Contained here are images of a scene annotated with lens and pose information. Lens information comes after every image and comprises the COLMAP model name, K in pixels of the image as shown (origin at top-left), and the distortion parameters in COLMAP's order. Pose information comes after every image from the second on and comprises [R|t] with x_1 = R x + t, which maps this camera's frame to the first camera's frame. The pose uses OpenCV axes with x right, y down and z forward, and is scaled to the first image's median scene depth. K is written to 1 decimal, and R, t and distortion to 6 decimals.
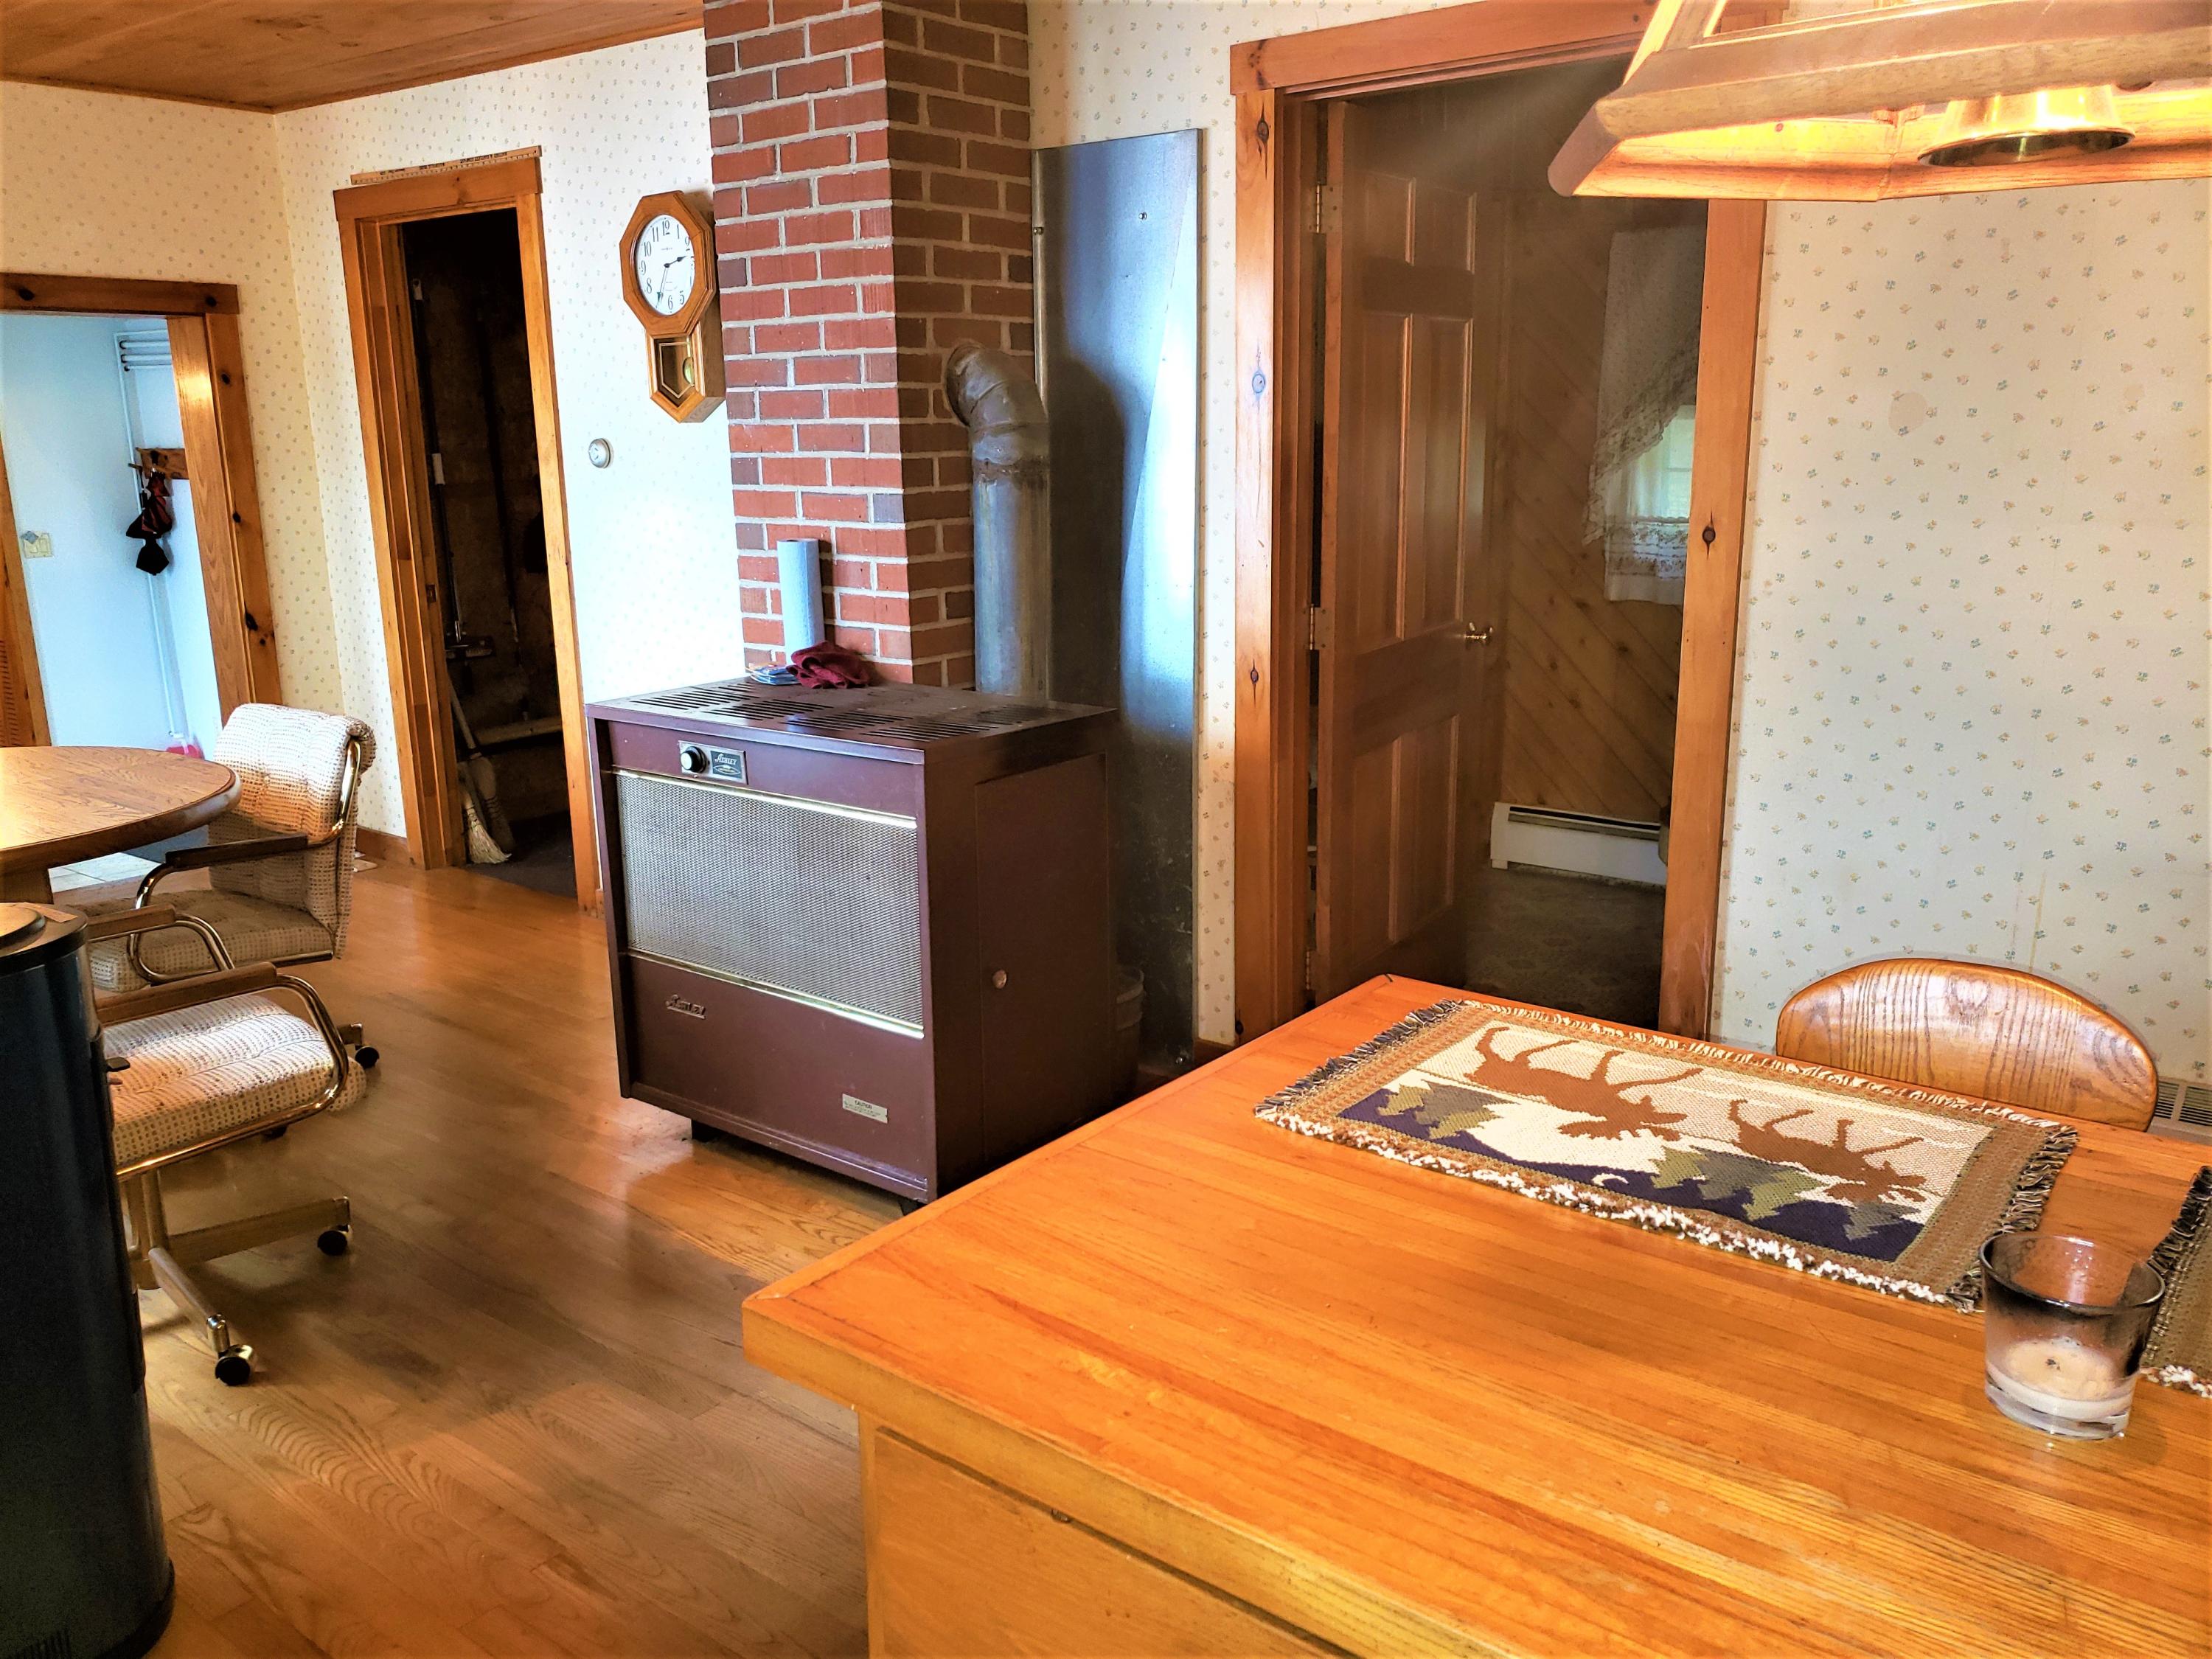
lens RADIAL K [[1716.7, 0, 1099.6], [0, 1716.7, 824.8], [0, 0, 1]] dist [-0.017146, -0.004206]
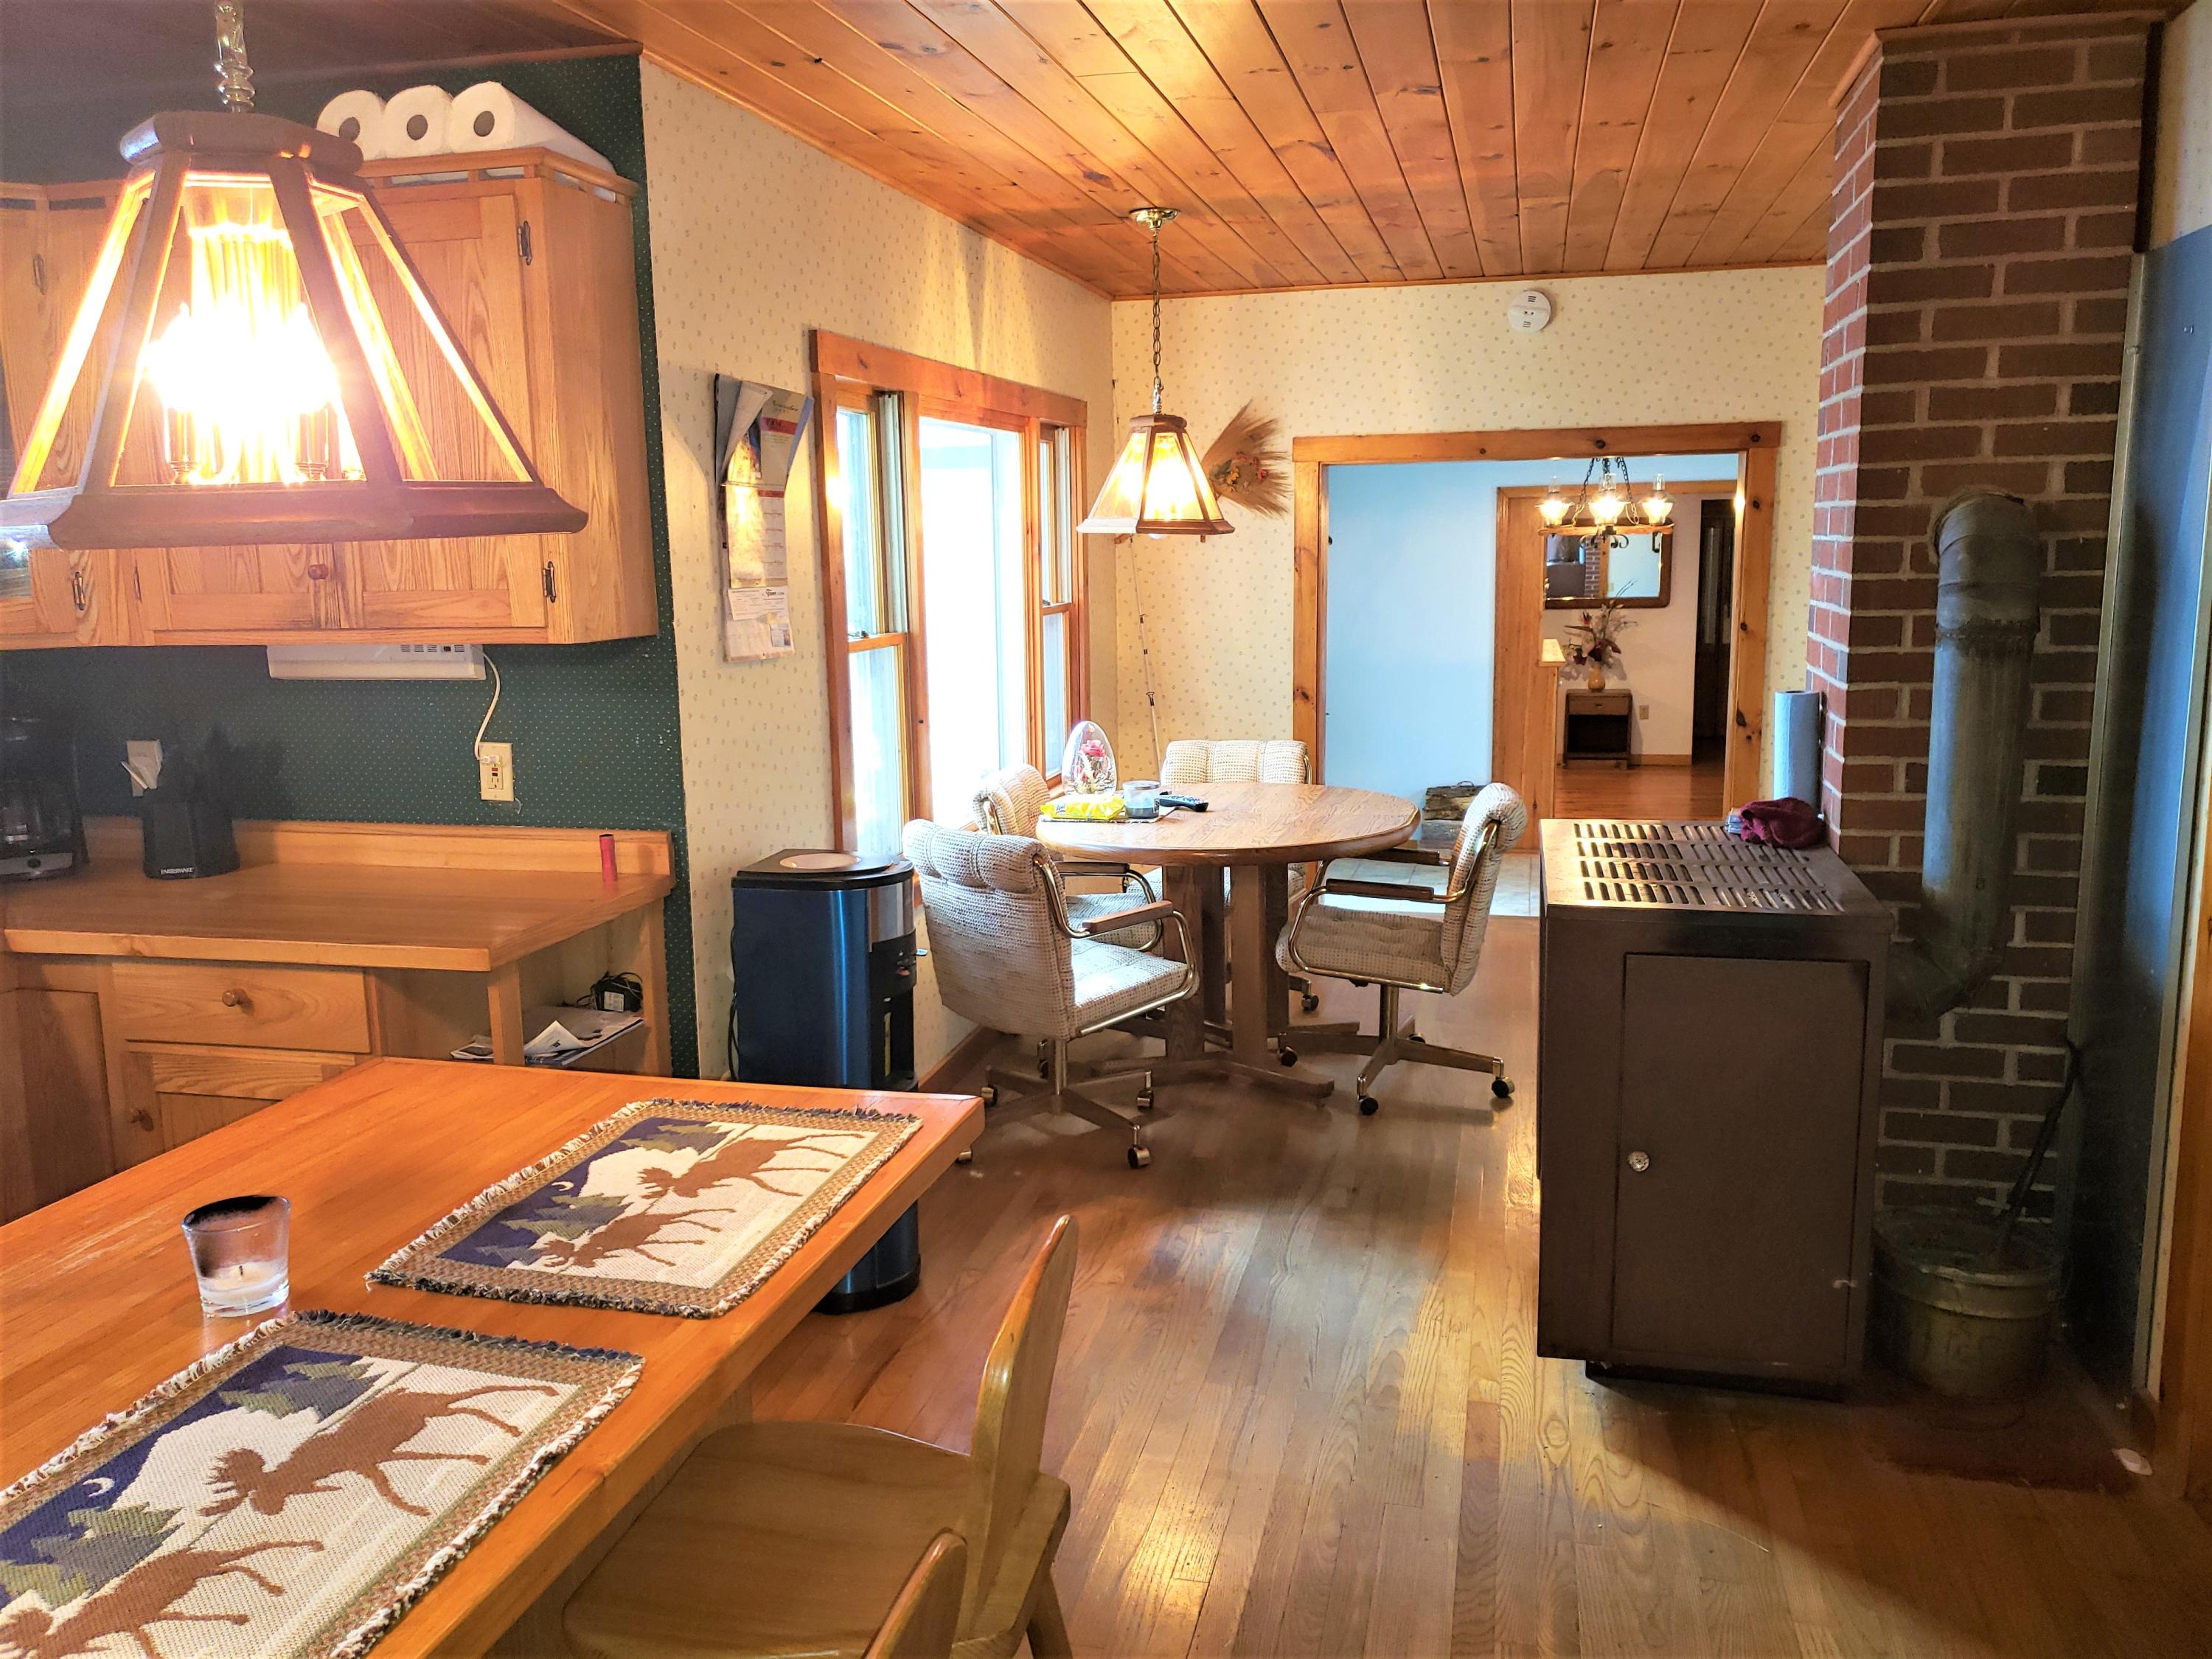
lens RADIAL K [[1716.7, 0, 1094.9], [0, 1716.7, 830.4], [0, 0, 1]] dist [-0.017146, -0.004206]
pose [[0.411548, 0.155128, -0.898089, 1.537611], [-0.189753, 0.978398, 0.082046, -0.259321], [0.891416, 0.136650, 0.432094, 0.643598]]
